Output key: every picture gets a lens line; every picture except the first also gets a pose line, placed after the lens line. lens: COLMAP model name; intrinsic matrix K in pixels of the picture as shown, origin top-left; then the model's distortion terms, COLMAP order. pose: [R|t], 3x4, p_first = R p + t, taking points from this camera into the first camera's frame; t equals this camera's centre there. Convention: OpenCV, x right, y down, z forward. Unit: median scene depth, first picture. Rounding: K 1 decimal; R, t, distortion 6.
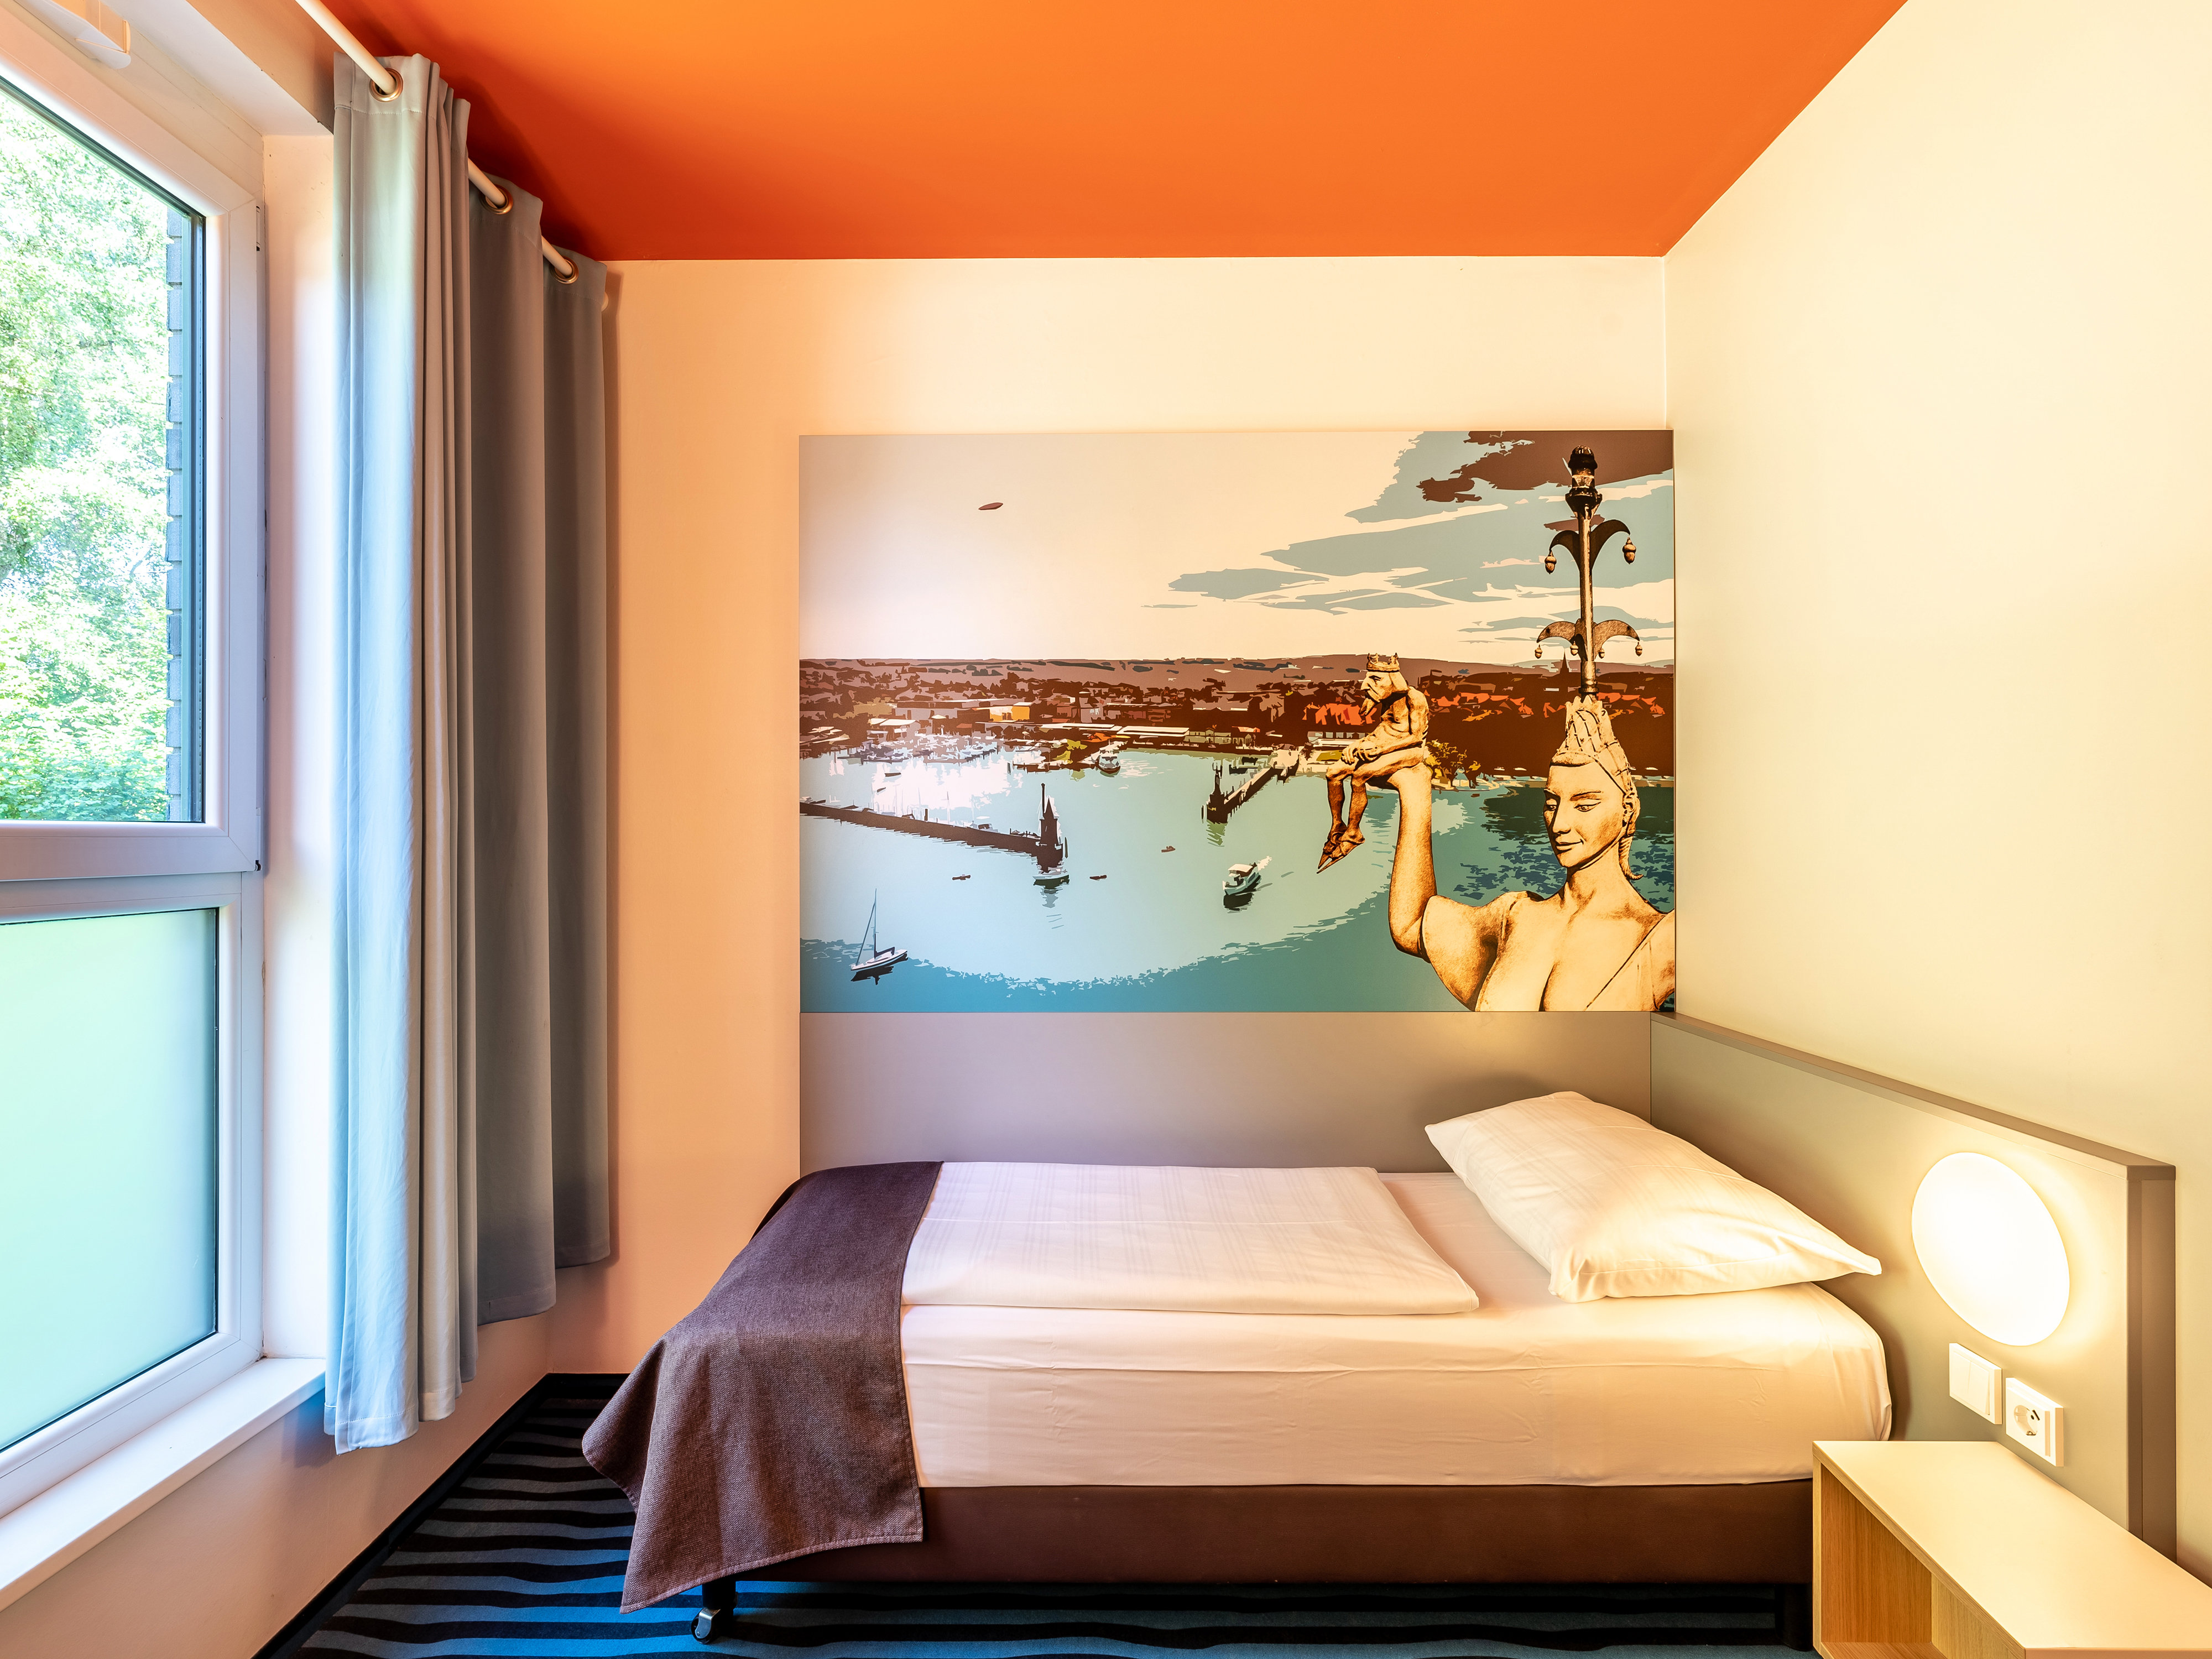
lens RADIAL K [[1082.4, 0, 1052.7], [0, 1082.4, 825.9], [0, 0, 1]] dist [0.005943, -0.000243]
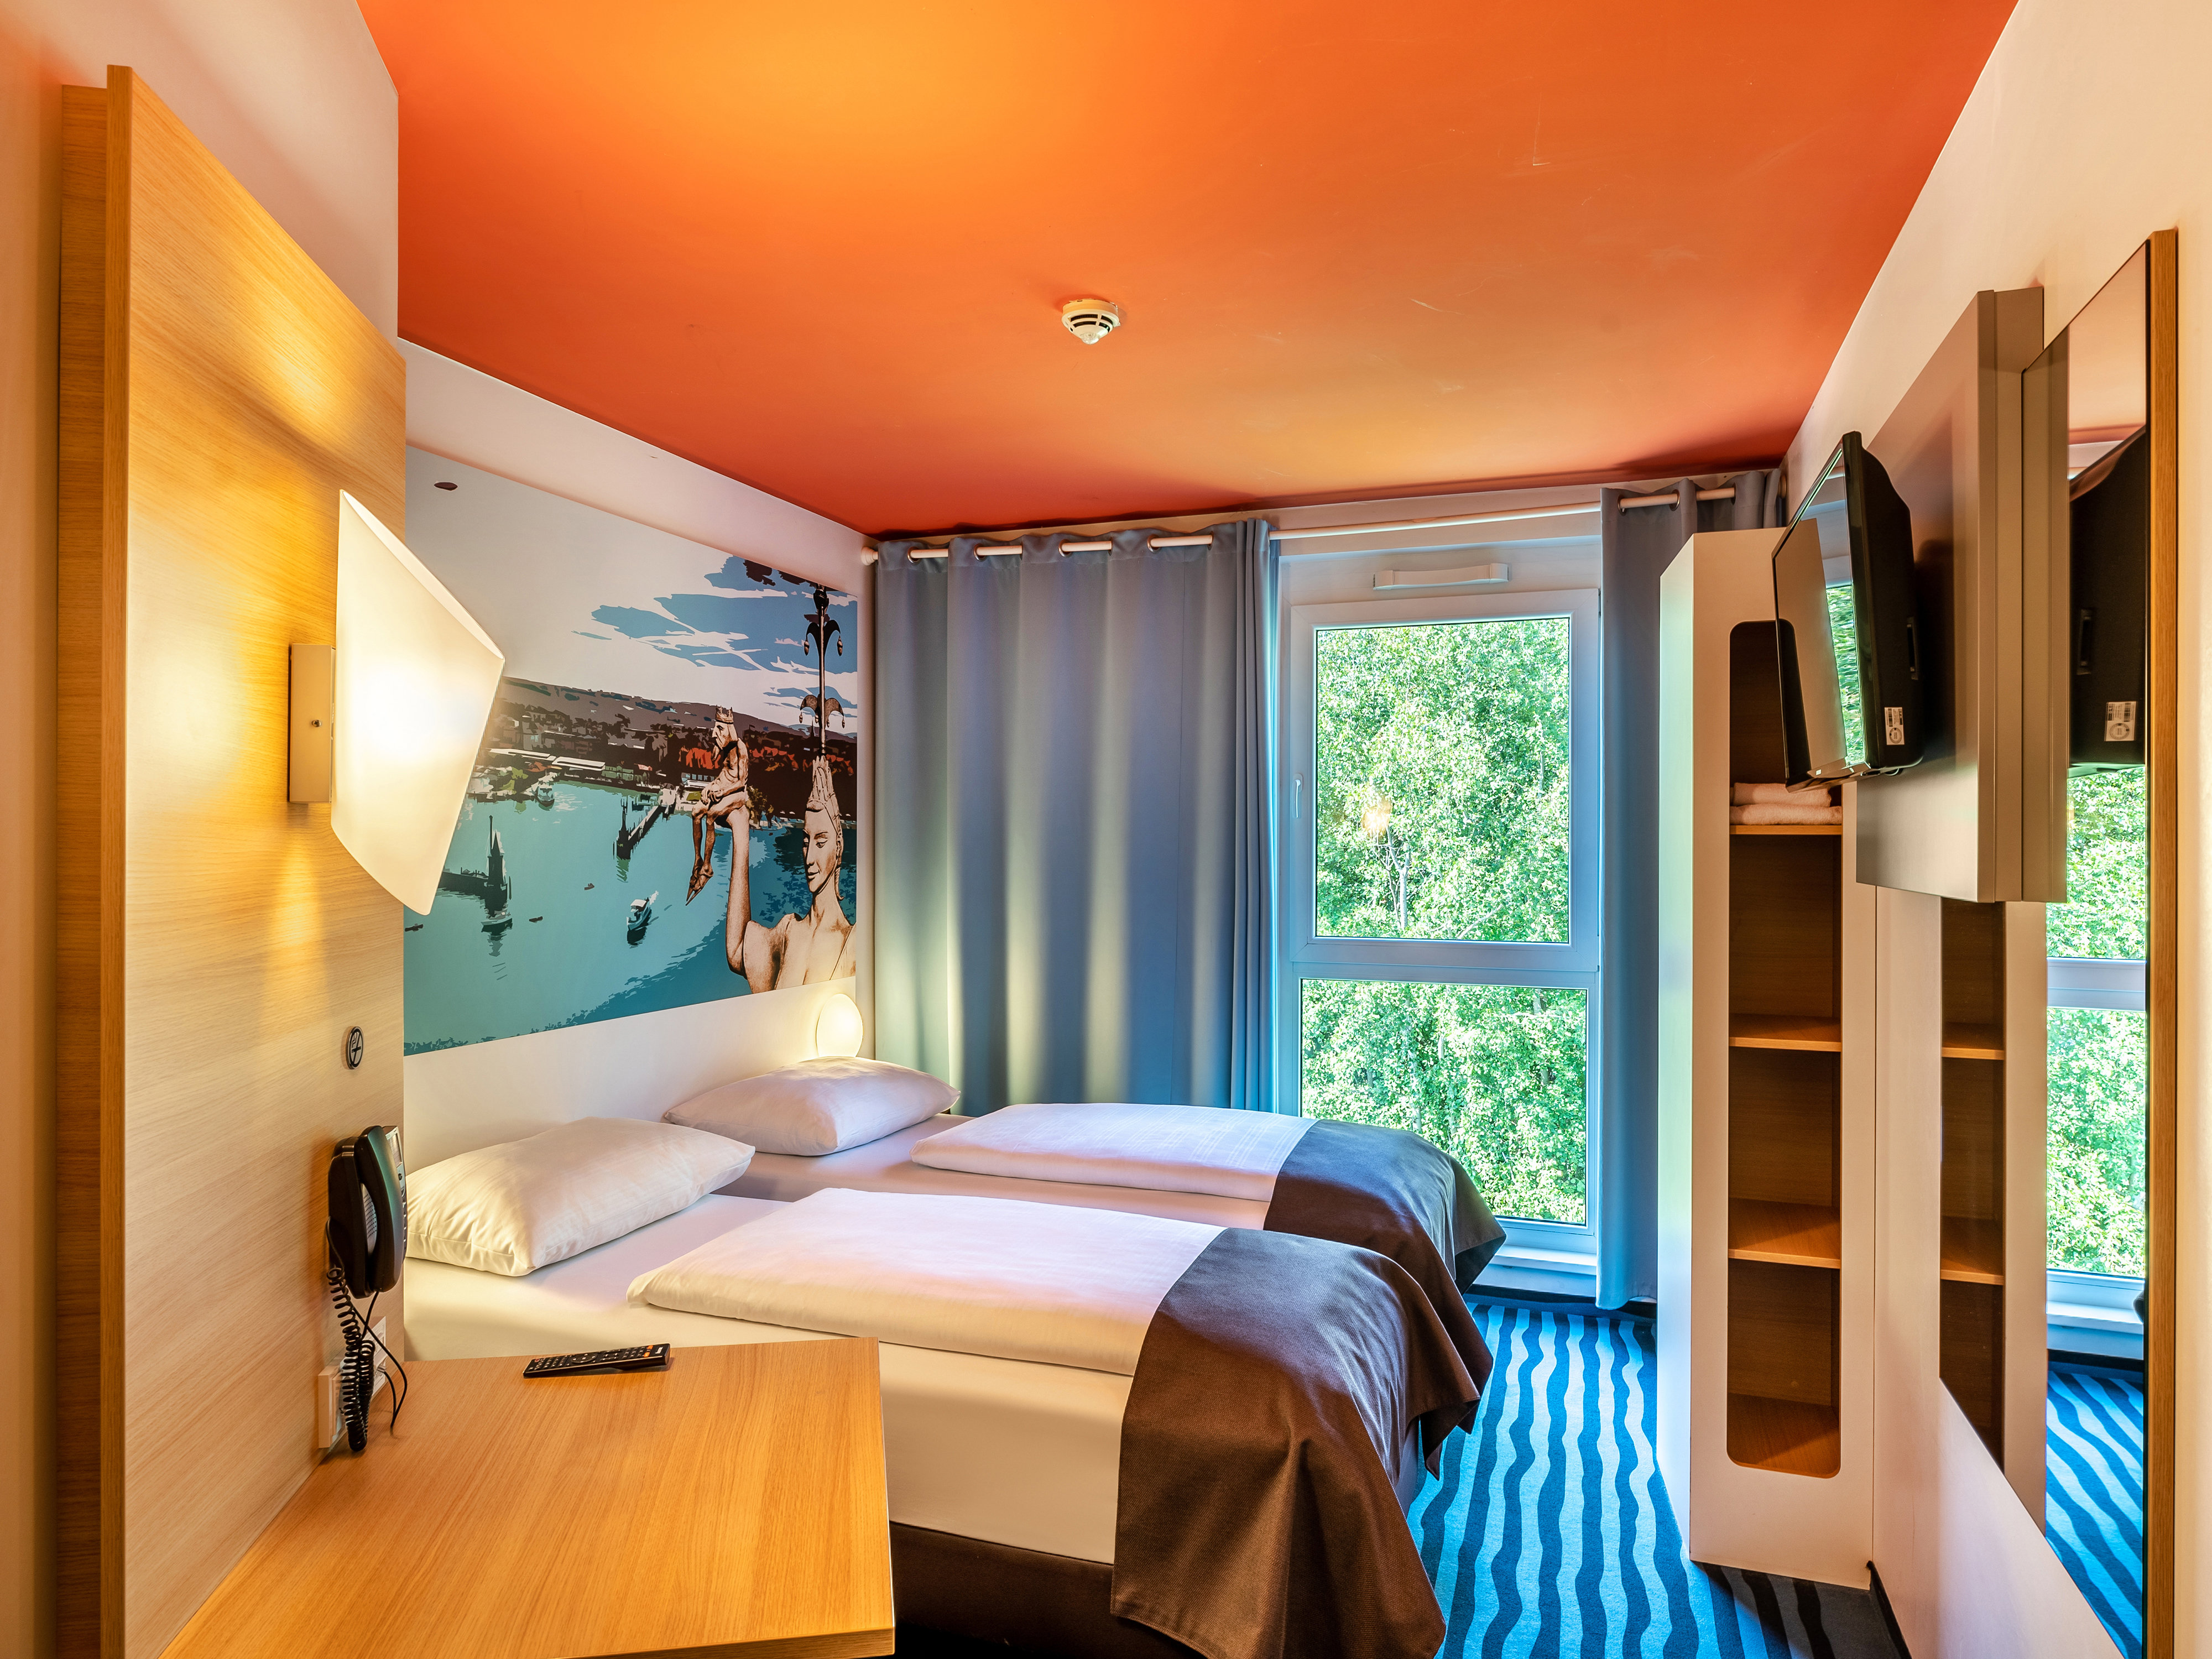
lens RADIAL K [[1355.6, 0, 1070.2], [0, 1355.6, 837.5], [0, 0, 1]] dist [0.021785, -0.017293]
pose [[0.355300, 0.006805, 0.934728, -0.876915], [-0.002451, 0.999977, -0.006348, -0.015837], [-0.934749, -0.000036, 0.355308, 0.168036]]
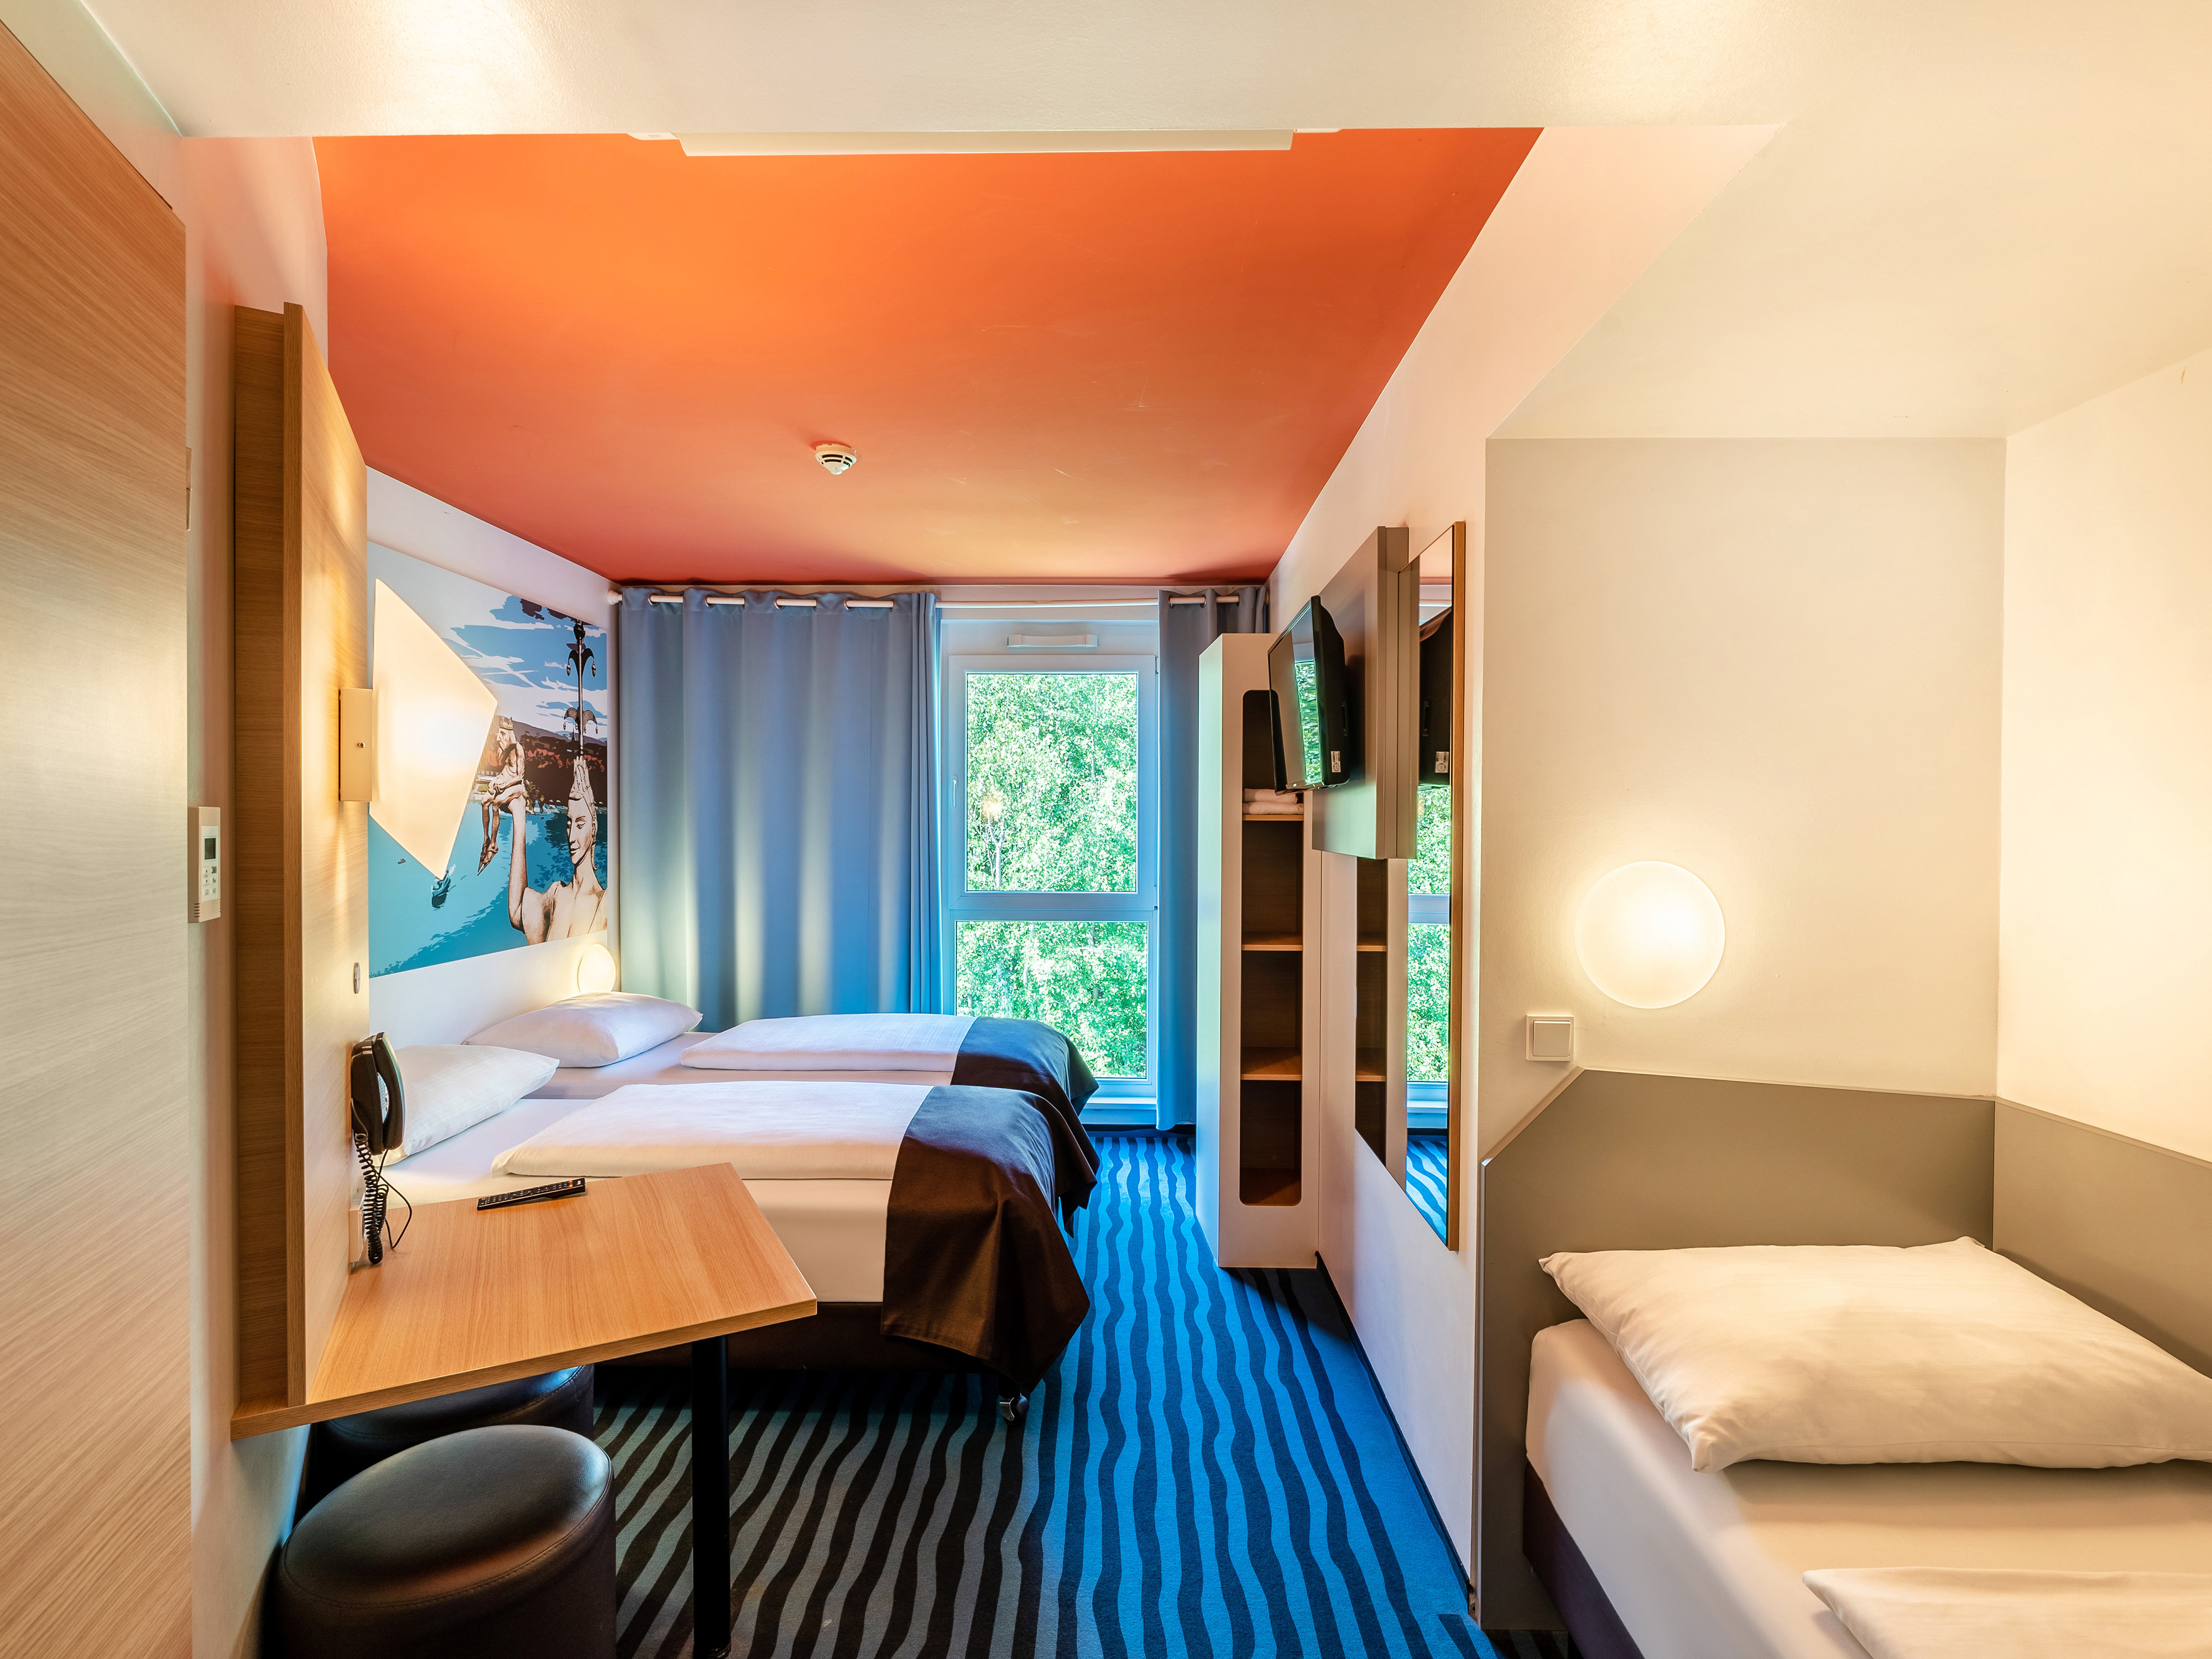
lens RADIAL K [[1082.4, 0, 1056.9], [0, 1082.4, 833.4], [0, 0, 1]] dist [0.005943, -0.000243]
pose [[0.056994, -0.007429, 0.998347, -1.049130], [-0.001017, 0.999971, 0.007499, -0.019265], [-0.998374, -0.001443, 0.056985, 0.211965]]
